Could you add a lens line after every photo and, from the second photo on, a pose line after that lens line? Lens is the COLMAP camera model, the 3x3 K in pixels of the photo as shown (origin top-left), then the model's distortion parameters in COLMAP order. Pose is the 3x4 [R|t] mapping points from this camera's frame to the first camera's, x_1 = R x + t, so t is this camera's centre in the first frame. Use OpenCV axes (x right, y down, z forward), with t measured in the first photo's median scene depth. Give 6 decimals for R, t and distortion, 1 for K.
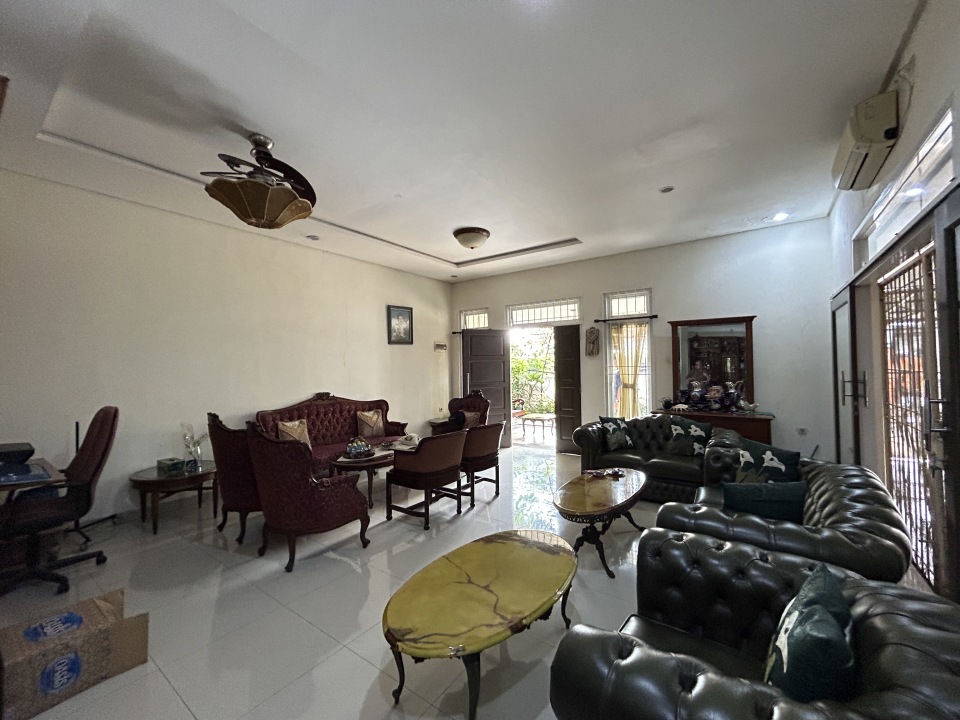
lens RADIAL K [[390.0, 0, 477.4], [0, 390.0, 358.3], [0, 0, 1]] dist [-0.001339, 0.000035]
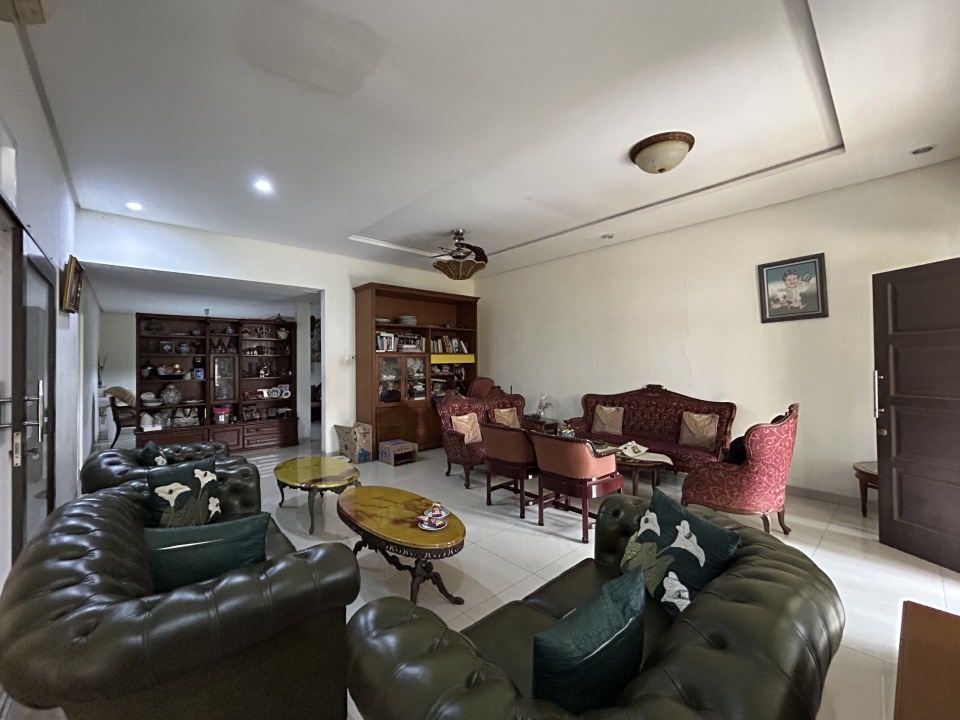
lens RADIAL K [[390.0, 0, 477.4], [0, 390.0, 358.3], [0, 0, 1]] dist [-0.001339, 0.000035]
pose [[-0.203455, 0.011205, -0.979020, 0.584648], [0.039147, 0.999228, 0.003301, 0.003153], [0.978301, -0.037654, -0.203736, 0.722908]]
